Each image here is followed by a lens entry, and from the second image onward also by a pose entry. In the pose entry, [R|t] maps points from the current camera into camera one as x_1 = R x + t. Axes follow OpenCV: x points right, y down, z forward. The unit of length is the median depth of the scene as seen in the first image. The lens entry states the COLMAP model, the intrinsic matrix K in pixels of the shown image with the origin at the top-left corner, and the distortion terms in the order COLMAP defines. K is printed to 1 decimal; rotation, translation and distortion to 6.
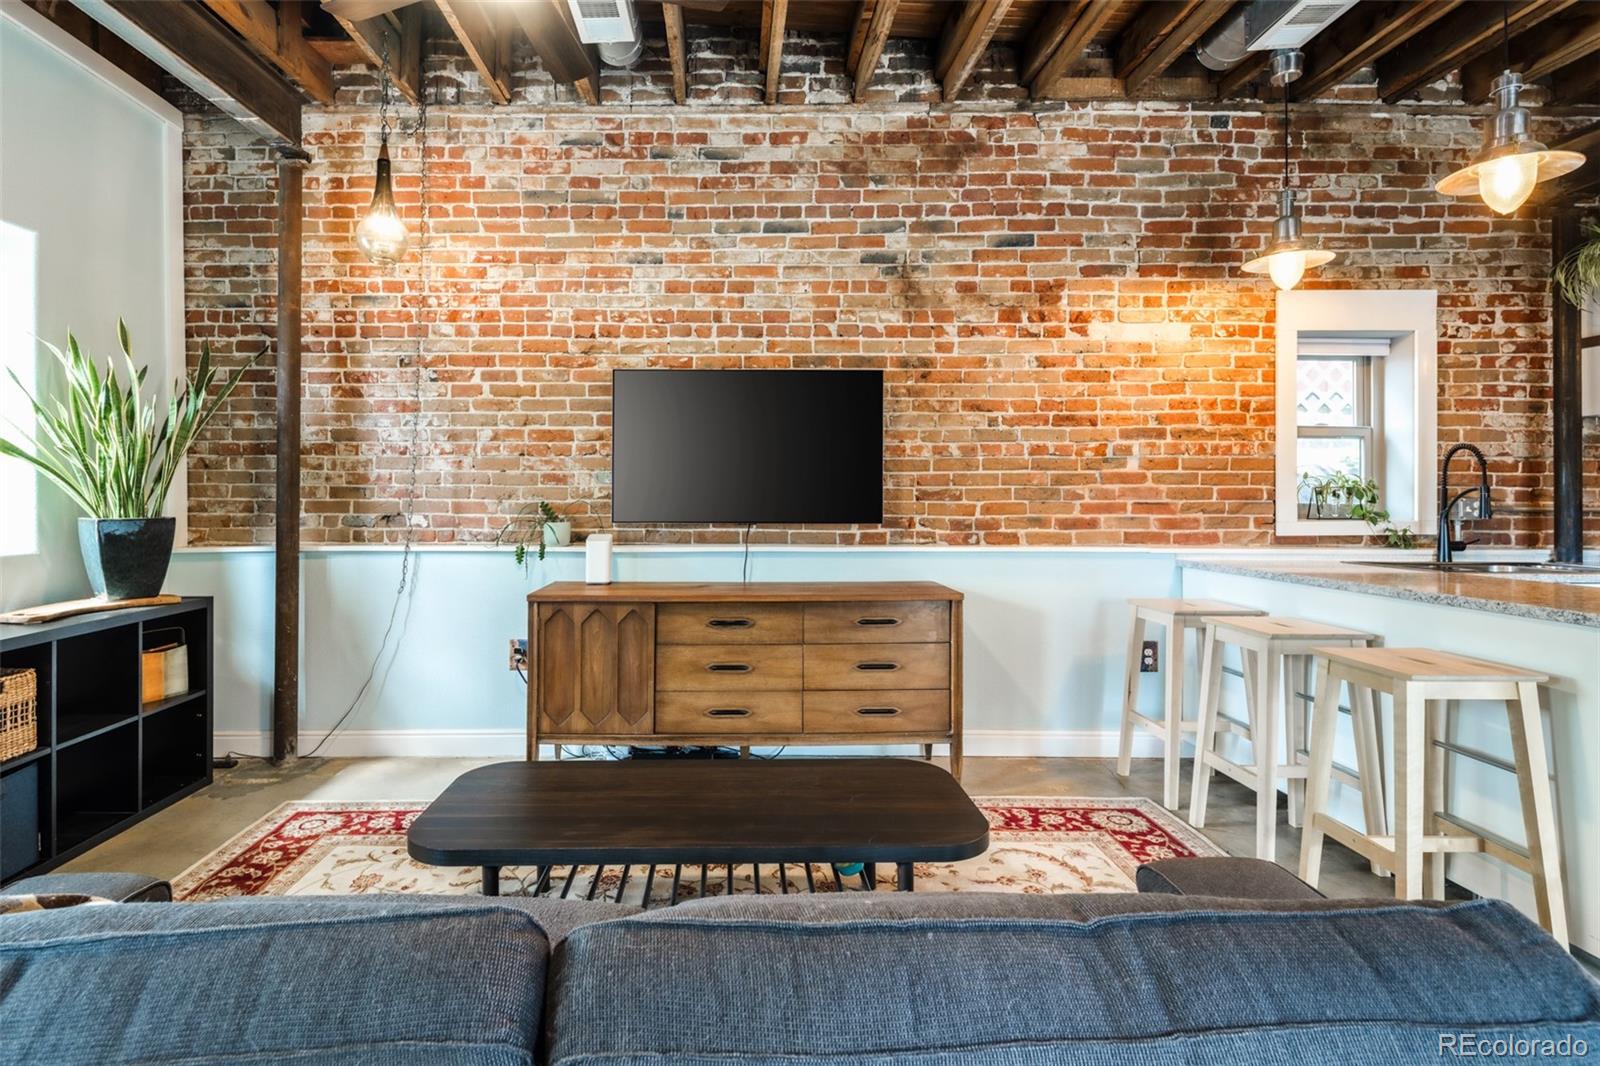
lens RADIAL K [[804.8, 0, 731.3], [0, 804.8, 483.7], [0, 0, 1]] dist [0.004274, -0.003849]
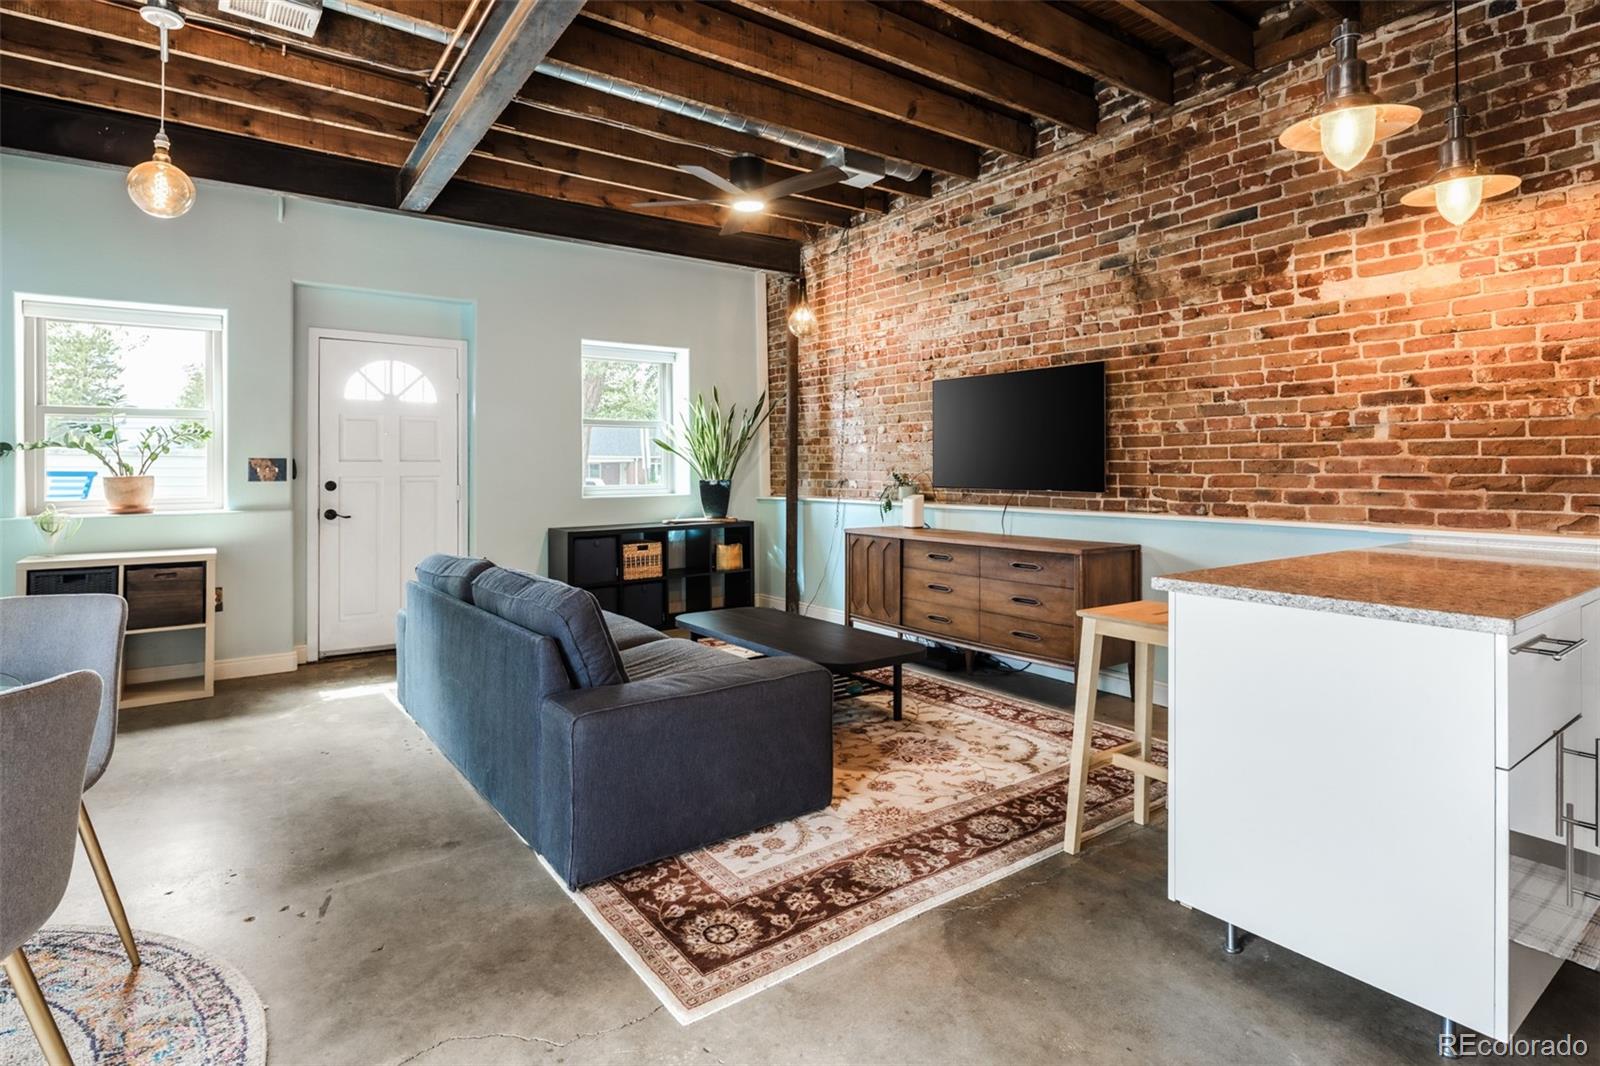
lens RADIAL K [[780.9, 0, 788.7], [0, 780.9, 457.3], [0, 0, 1]] dist [0.008628, -0.006635]
pose [[0.597287, -0.011581, -0.801944, 0.801692], [0.007861, 0.999932, -0.008585, 0.004717], [0.801989, -0.001177, 0.597338, -0.043685]]
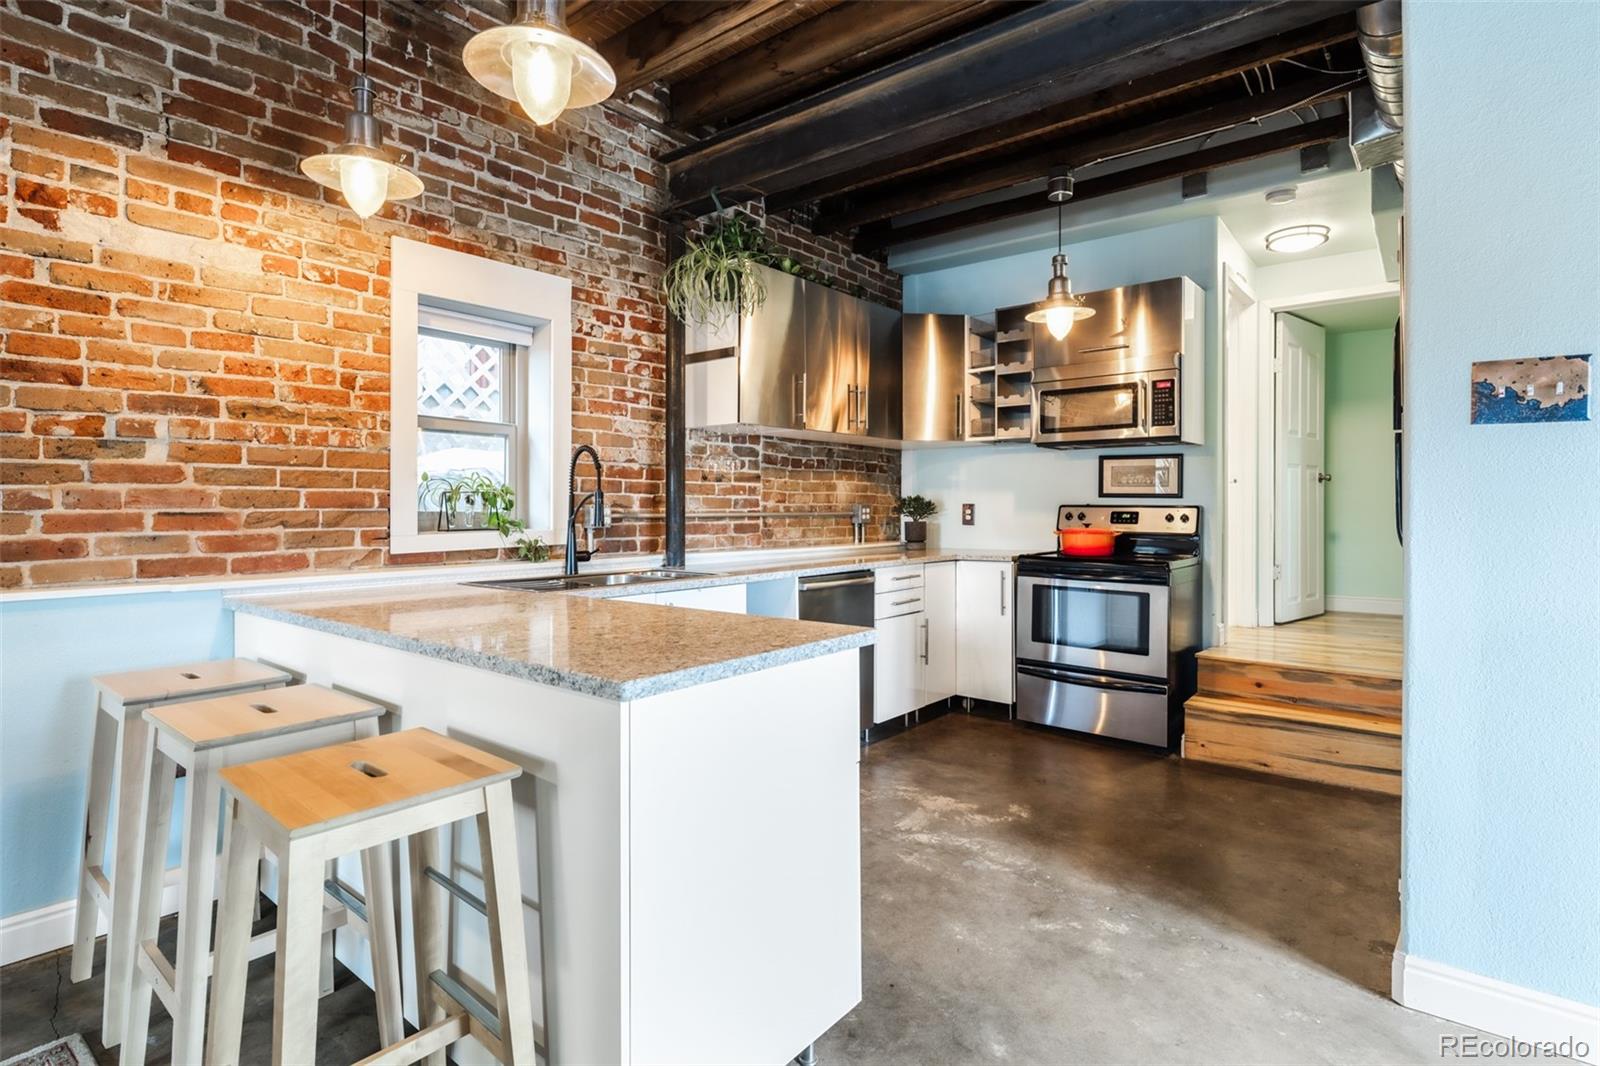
lens RADIAL K [[780.9, 0, 789.8], [0, 780.9, 501.9], [0, 0, 1]] dist [0.008628, -0.006635]
pose [[0.652999, 0.000885, 0.757359, 0.357655], [-0.003454, 0.999992, 0.001809, 0.011830], [-0.757351, -0.003797, 0.652997, 0.222259]]
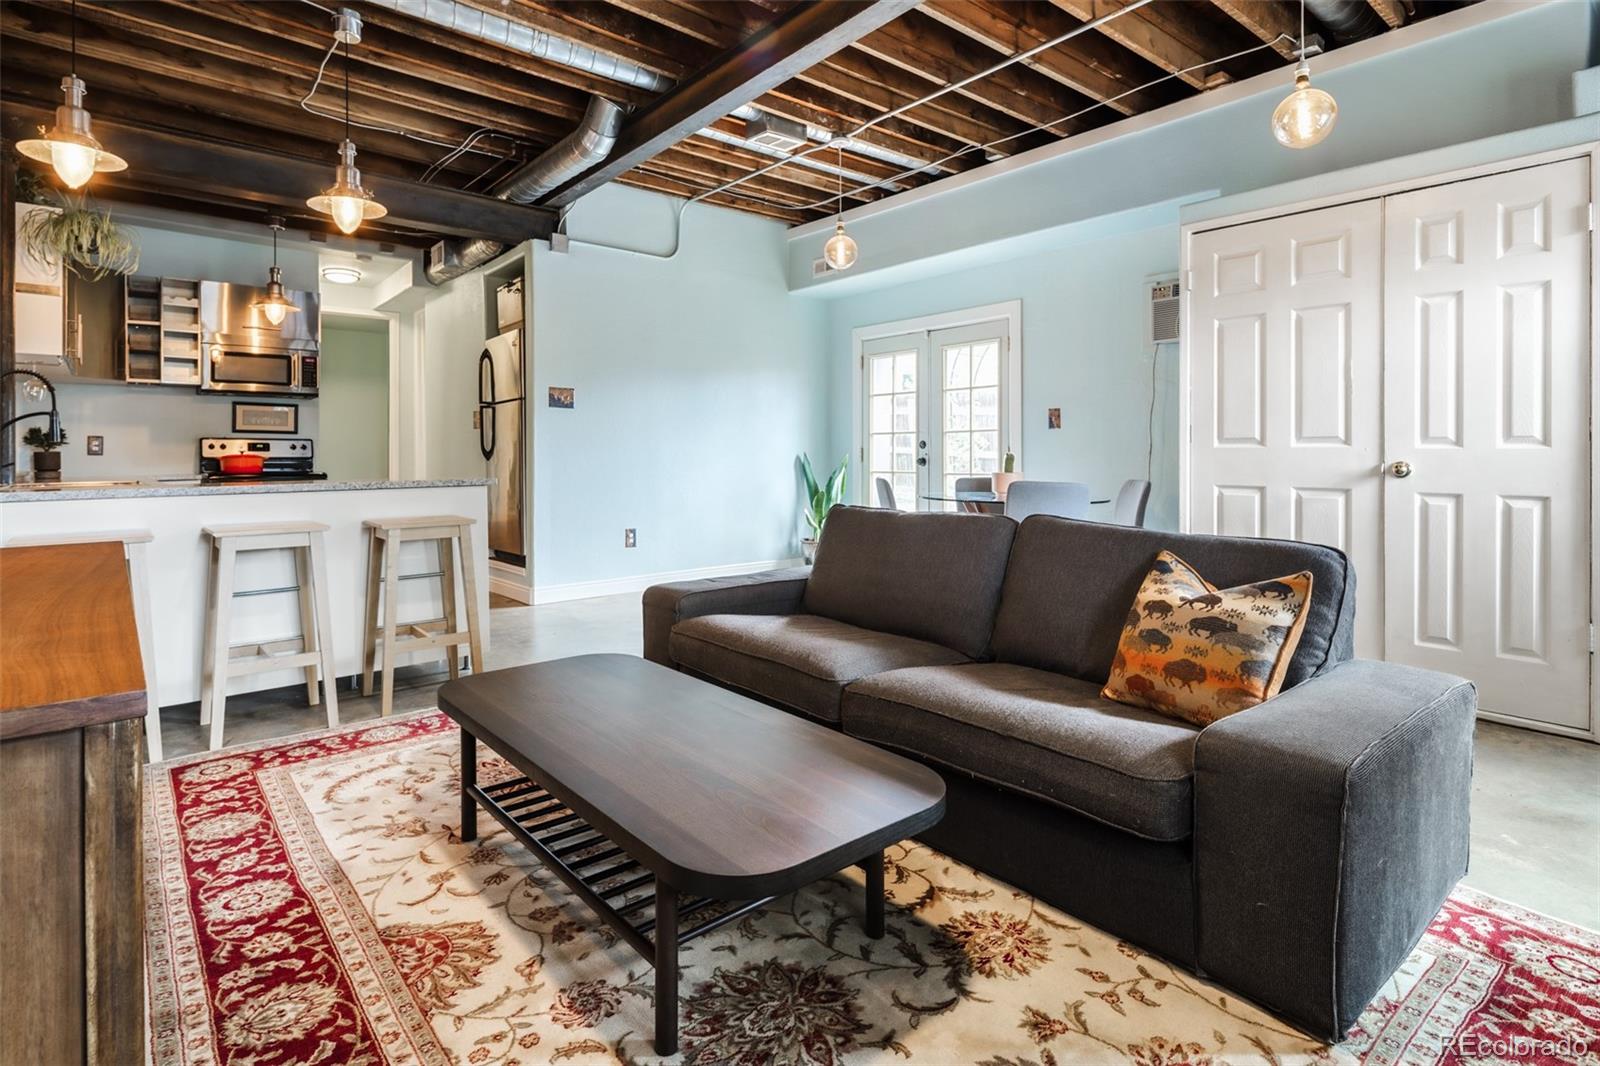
lens RADIAL K [[804.8, 0, 778.8], [0, 804.8, 461.6], [0, 0, 1]] dist [0.004274, -0.003849]
pose [[-0.631916, -0.004150, 0.775025, -0.455014], [-0.000751, 0.999988, 0.004742, 0.058226], [-0.775036, 0.002415, -0.631912, 0.833361]]
